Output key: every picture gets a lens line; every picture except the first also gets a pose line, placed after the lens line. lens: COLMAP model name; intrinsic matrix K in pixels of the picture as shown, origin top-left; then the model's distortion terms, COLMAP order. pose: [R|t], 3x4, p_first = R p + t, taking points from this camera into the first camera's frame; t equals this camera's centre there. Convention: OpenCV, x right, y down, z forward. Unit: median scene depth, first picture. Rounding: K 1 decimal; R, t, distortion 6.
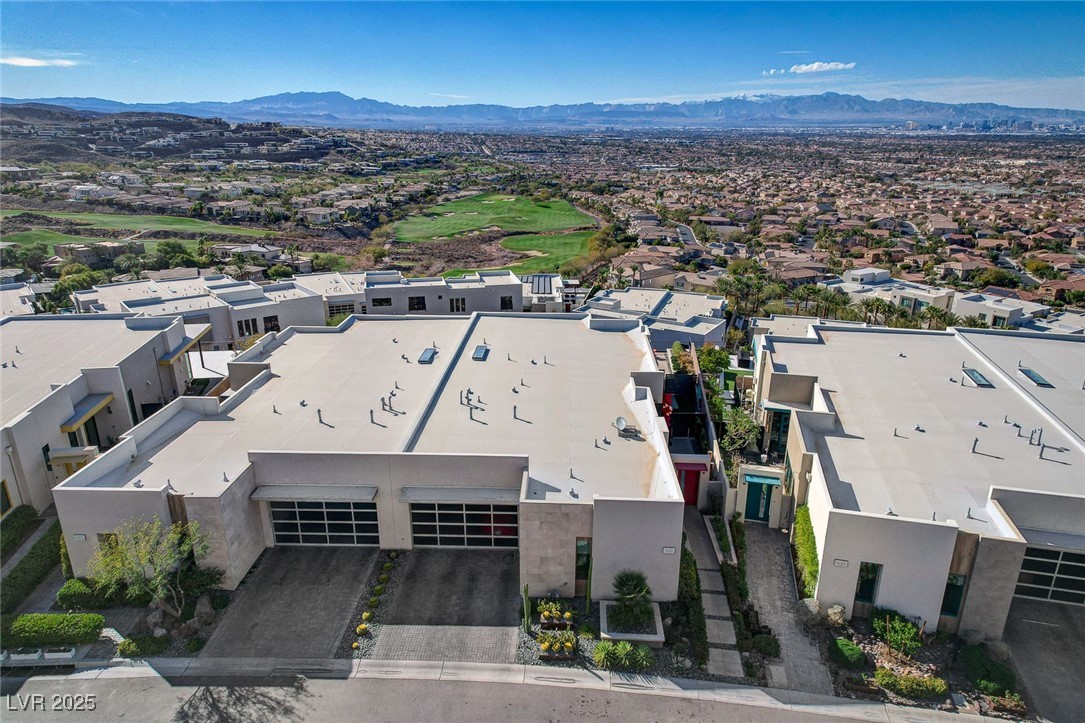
lens RADIAL K [[669.5, 0, 543.1], [0, 669.5, 366.4], [0, 0, 1]] dist [0.088965, -0.066506]
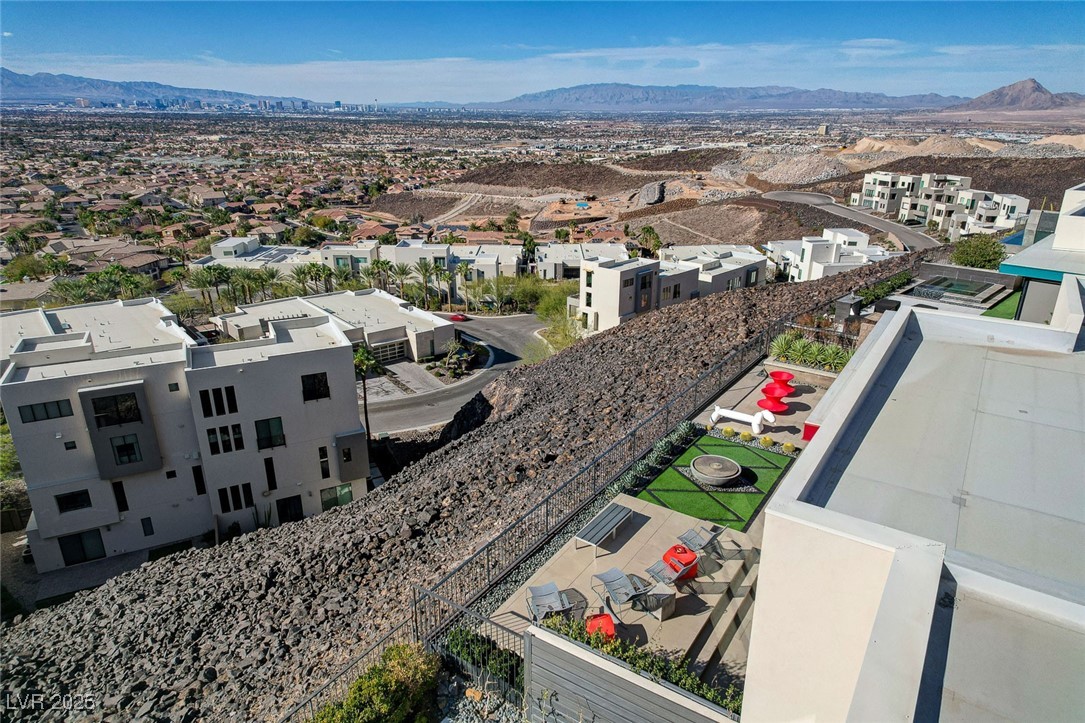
lens RADIAL K [[672.3, 0, 540.8], [0, 672.3, 371.7], [0, 0, 1]] dist [0.086046, -0.058893]
pose [[0.520531, -0.311159, 0.795127, -0.022514], [0.285258, 0.941101, 0.181538, -0.015092], [-0.804783, 0.132320, 0.578633, 0.103215]]
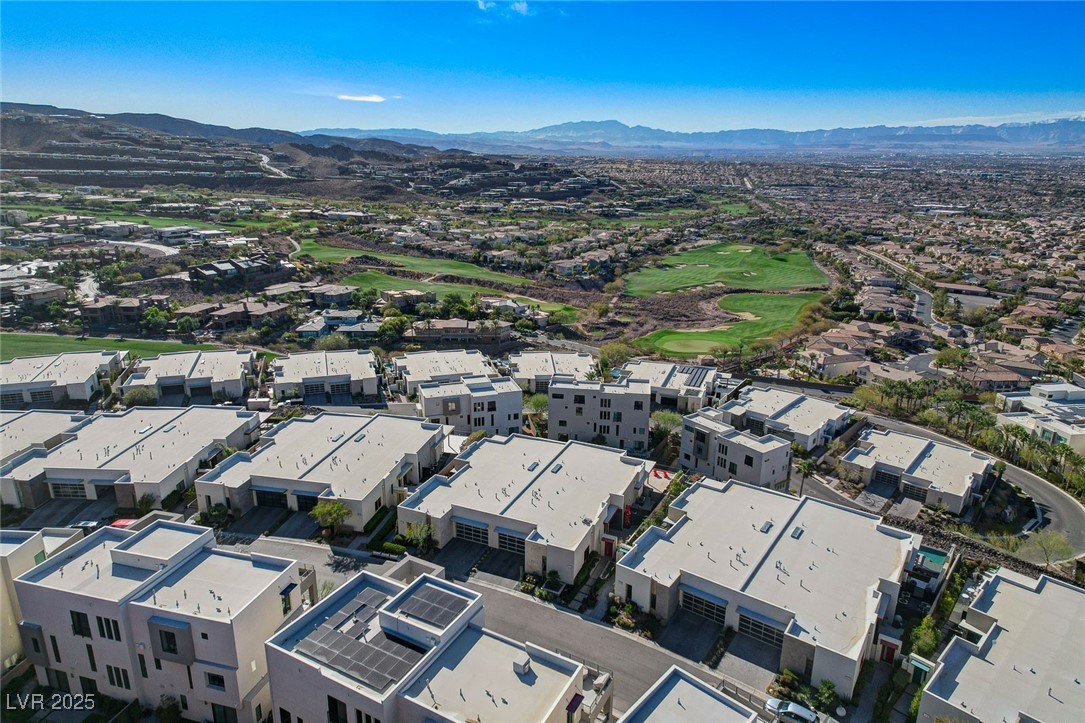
lens RADIAL K [[669.0, 0, 541.7], [0, 669.0, 367.4], [0, 0, 1]] dist [0.086981, -0.068855]
pose [[0.930858, 0.118193, -0.345736, 0.050758], [-0.128883, 0.991627, -0.008007, -0.028458], [0.341895, 0.052013, 0.938298, -0.095567]]
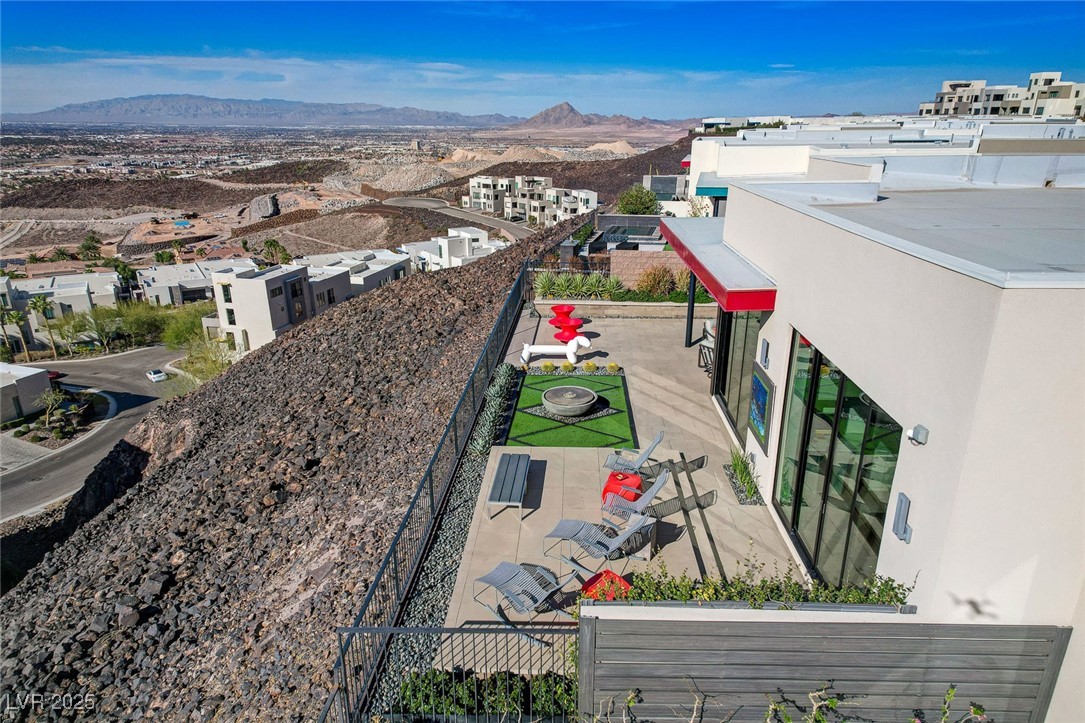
lens RADIAL K [[673.5, 0, 543.3], [0, 673.5, 363.7], [0, 0, 1]] dist [0.085587, -0.063068]
pose [[-0.000830, -0.335411, 0.942071, -0.019679], [0.334568, 0.887689, 0.316344, -0.012908], [-0.942371, 0.315449, 0.111481, 0.113715]]
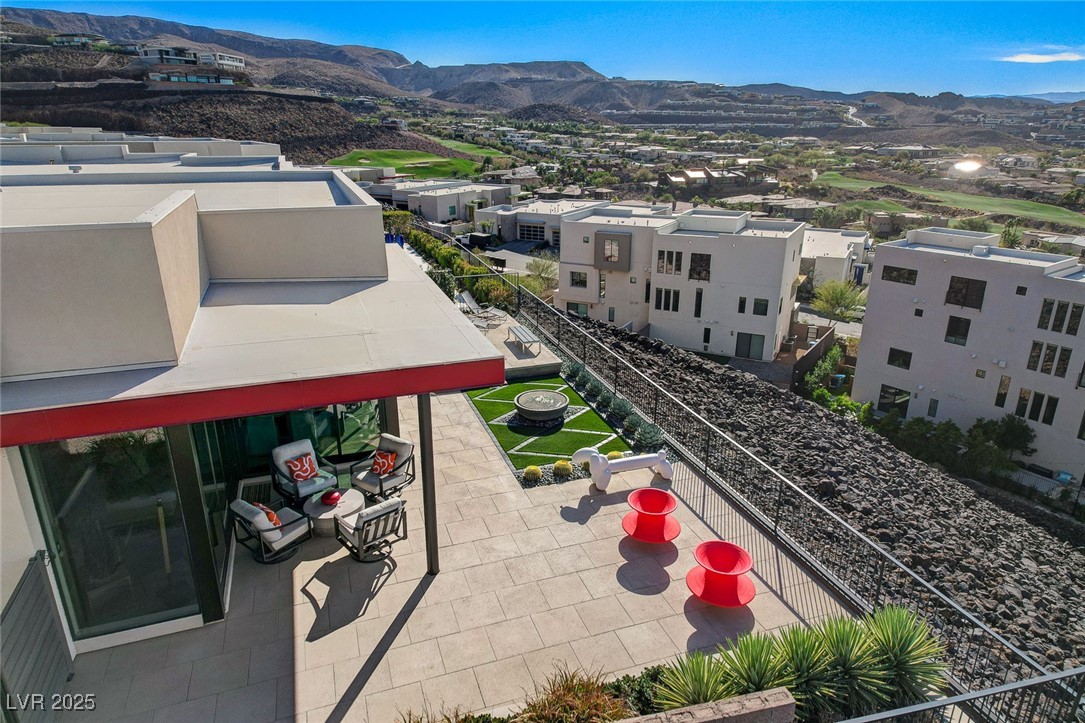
lens RADIAL K [[665.0, 0, 544.8], [0, 665.0, 366.8], [0, 0, 1]] dist [0.091297, -0.068093]
pose [[0.379643, 0.311280, -0.871192, 0.029900], [-0.304947, 0.931170, 0.199822, -0.009619], [0.873429, 0.189807, 0.448436, 0.101756]]
